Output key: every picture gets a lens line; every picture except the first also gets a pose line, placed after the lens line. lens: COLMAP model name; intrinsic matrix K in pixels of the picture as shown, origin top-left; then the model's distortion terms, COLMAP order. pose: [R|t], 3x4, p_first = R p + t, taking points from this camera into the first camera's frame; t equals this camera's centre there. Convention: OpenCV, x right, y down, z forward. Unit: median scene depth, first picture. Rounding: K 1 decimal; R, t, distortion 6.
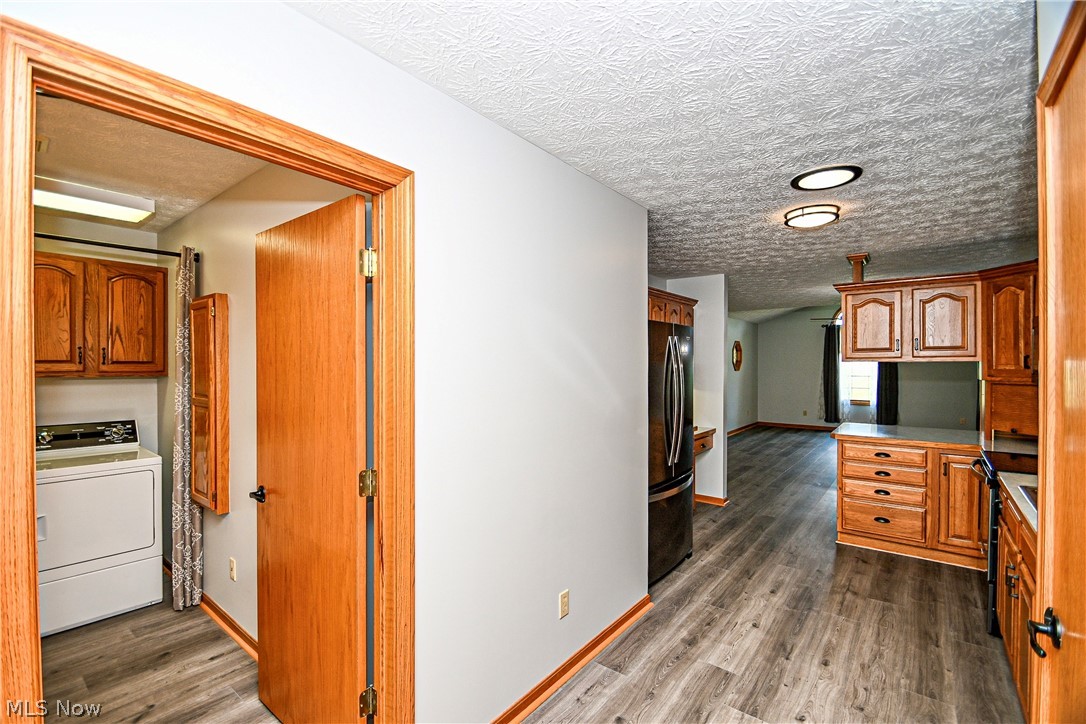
lens RADIAL K [[472.7, 0, 532.5], [0, 472.7, 361.4], [0, 0, 1]] dist [0.003487, -0.007453]
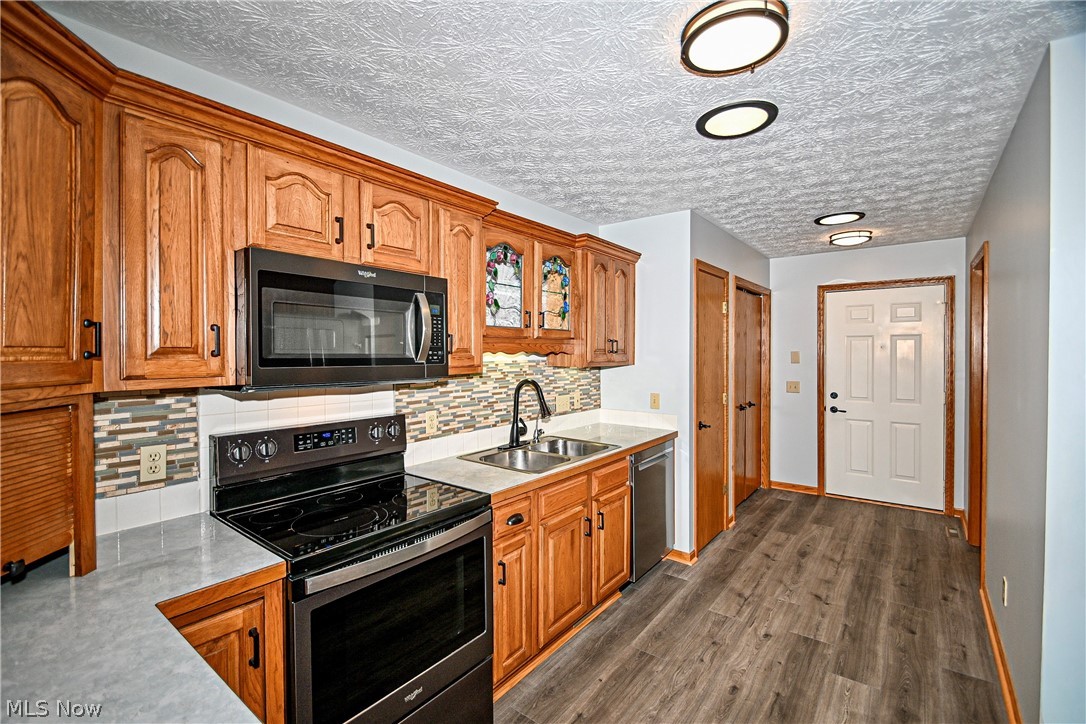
lens RADIAL K [[472.7, 0, 535.6], [0, 472.7, 355.8], [0, 0, 1]] dist [0.003487, -0.007453]
pose [[-0.999841, -0.002040, -0.017687, 1.015509], [-0.002237, 0.999936, 0.011090, 0.020259], [0.017664, 0.011128, -0.999782, 1.878376]]
